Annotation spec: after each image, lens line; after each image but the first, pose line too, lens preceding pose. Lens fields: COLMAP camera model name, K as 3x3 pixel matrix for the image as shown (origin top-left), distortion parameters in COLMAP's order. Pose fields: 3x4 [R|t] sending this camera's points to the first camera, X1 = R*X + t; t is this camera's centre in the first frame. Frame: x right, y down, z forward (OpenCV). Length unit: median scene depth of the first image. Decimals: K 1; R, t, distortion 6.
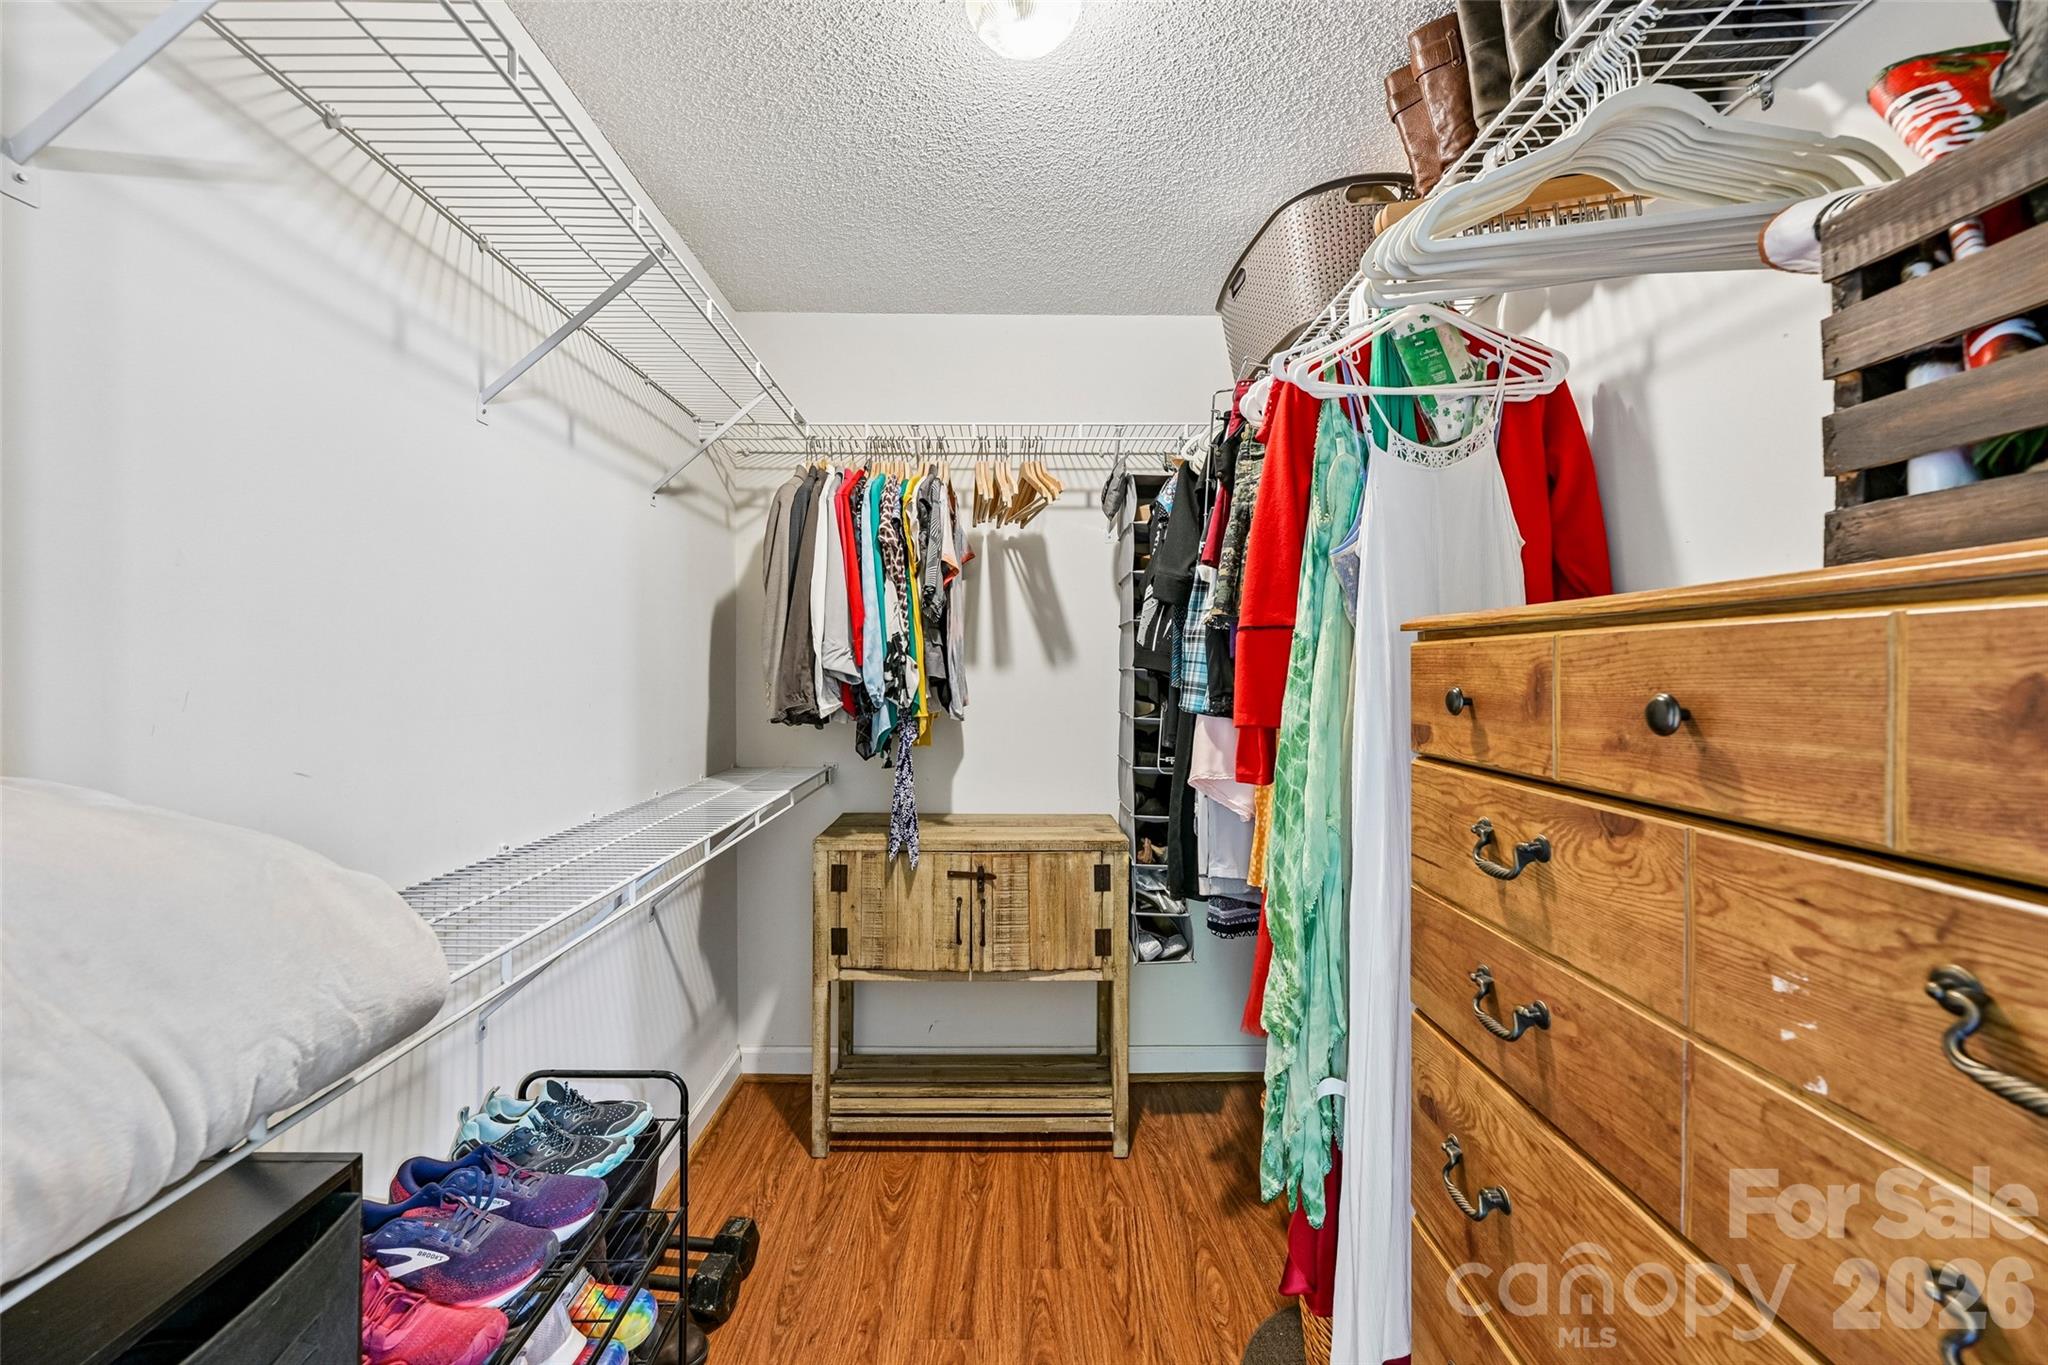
lens RADIAL K [[813.9, 0, 1016.8], [0, 813.9, 676.7], [0, 0, 1]] dist [-0.001051, 0.000063]
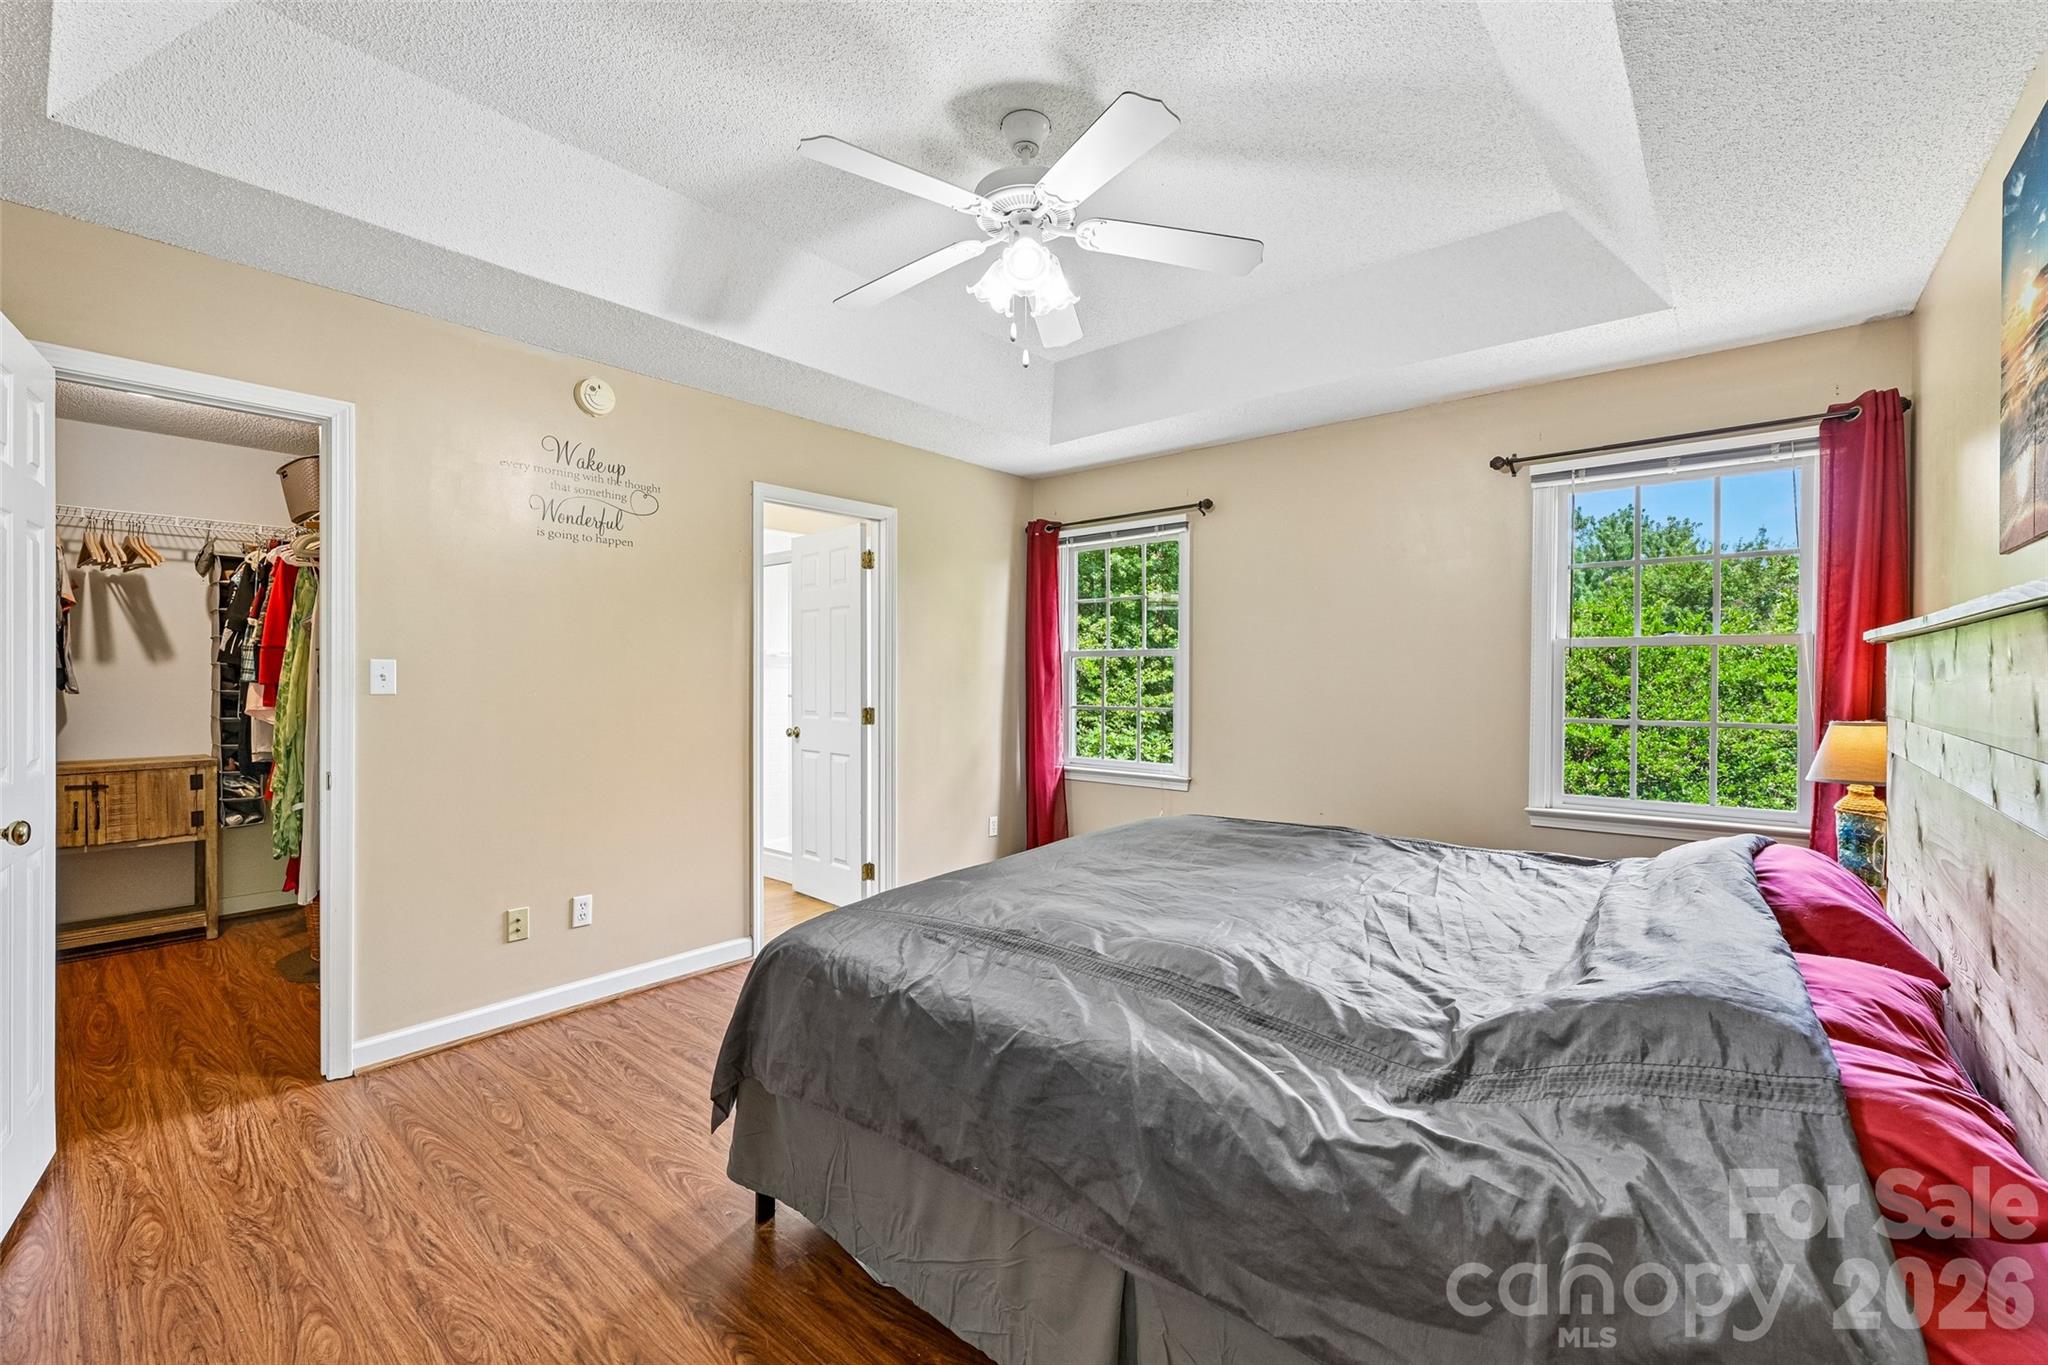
lens RADIAL K [[852.8, 0, 1031.9], [0, 852.8, 686.3], [0, 0, 1]] dist [-0.004238, -0.000198]
pose [[0.649403, -0.006549, 0.760416, -0.116338], [0.002204, 0.999975, 0.006729, 0.032165], [-0.760441, -0.002694, 0.649401, -1.563357]]
